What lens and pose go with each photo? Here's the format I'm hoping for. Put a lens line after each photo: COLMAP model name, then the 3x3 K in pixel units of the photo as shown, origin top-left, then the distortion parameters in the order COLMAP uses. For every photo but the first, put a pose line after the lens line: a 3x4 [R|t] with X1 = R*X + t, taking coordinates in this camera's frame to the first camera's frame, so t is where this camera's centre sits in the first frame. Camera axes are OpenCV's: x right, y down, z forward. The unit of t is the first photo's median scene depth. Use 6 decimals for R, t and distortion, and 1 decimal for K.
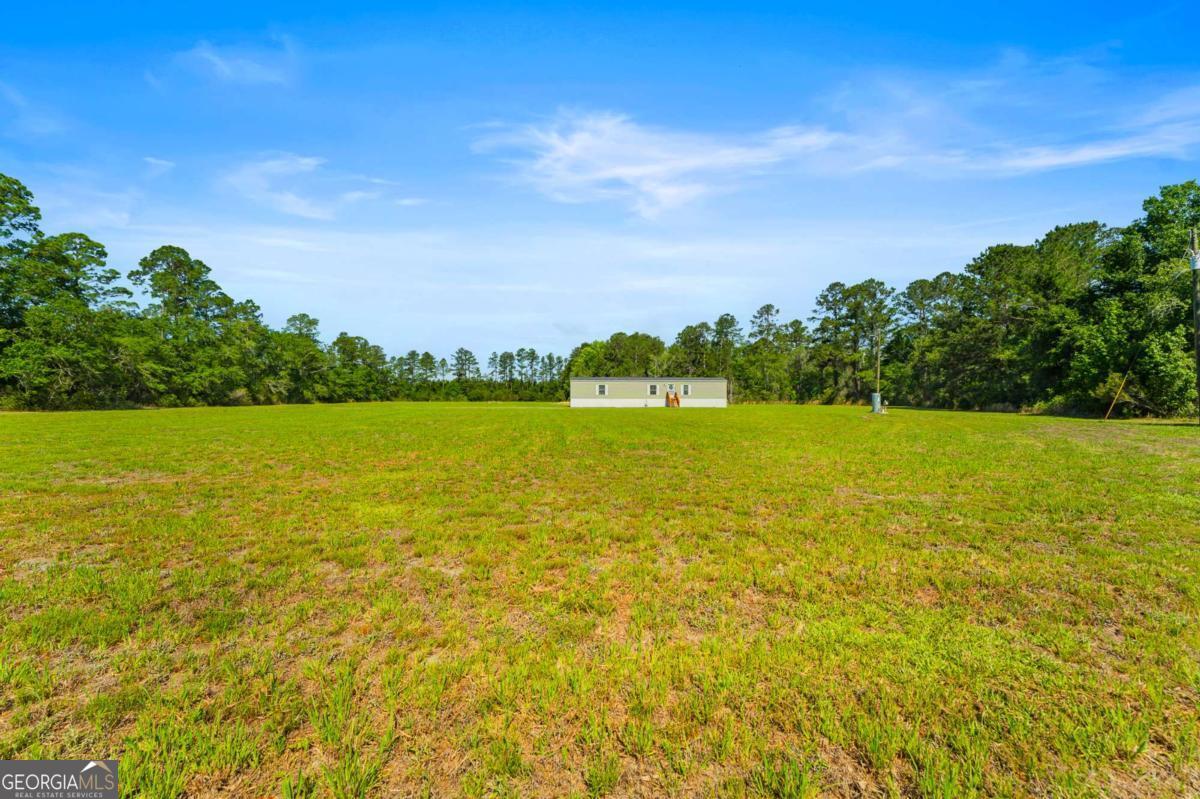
lens RADIAL K [[485.1, 0, 596.8], [0, 485.1, 401.9], [0, 0, 1]] dist [0.001314, 0.000351]
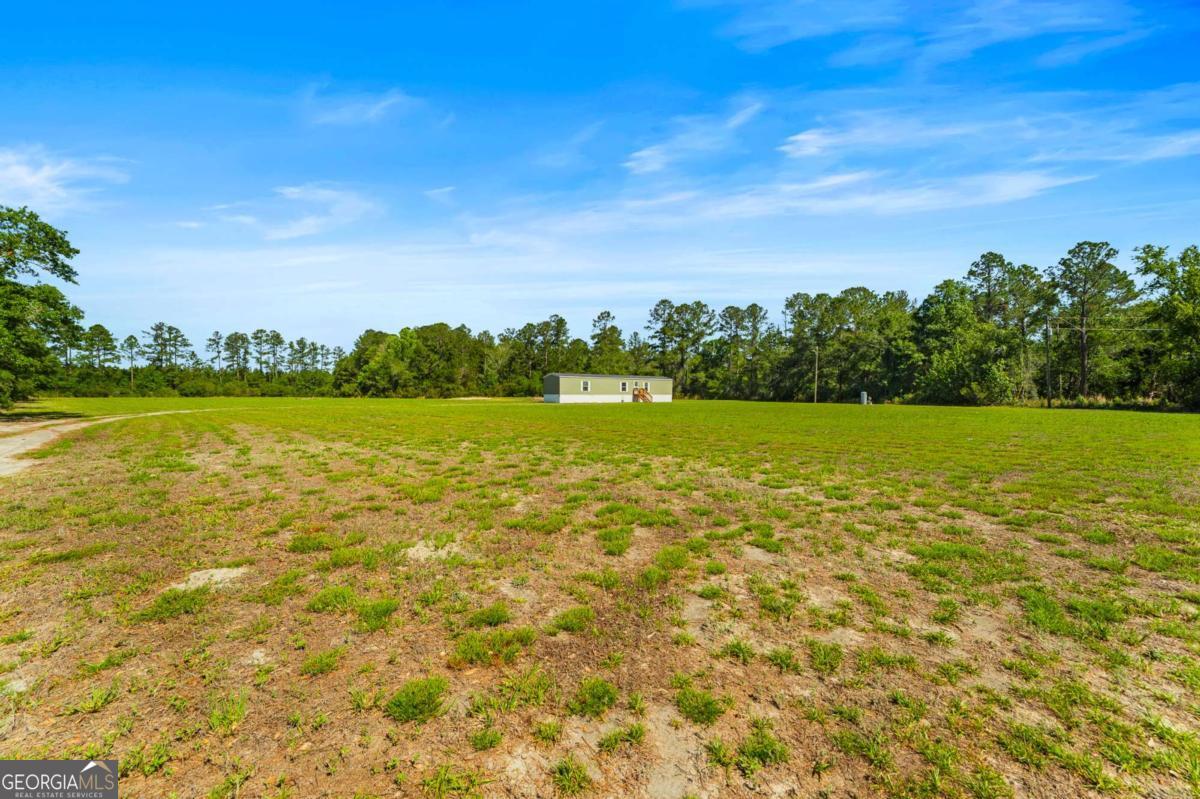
lens RADIAL K [[485.1, 0, 600.9], [0, 485.1, 402.8], [0, 0, 1]] dist [0.001314, 0.000351]
pose [[0.818608, -0.008614, 0.574288, -0.168824], [0.001596, 0.999918, 0.012722, -0.000728], [-0.574351, -0.009498, 0.818554, 0.042620]]
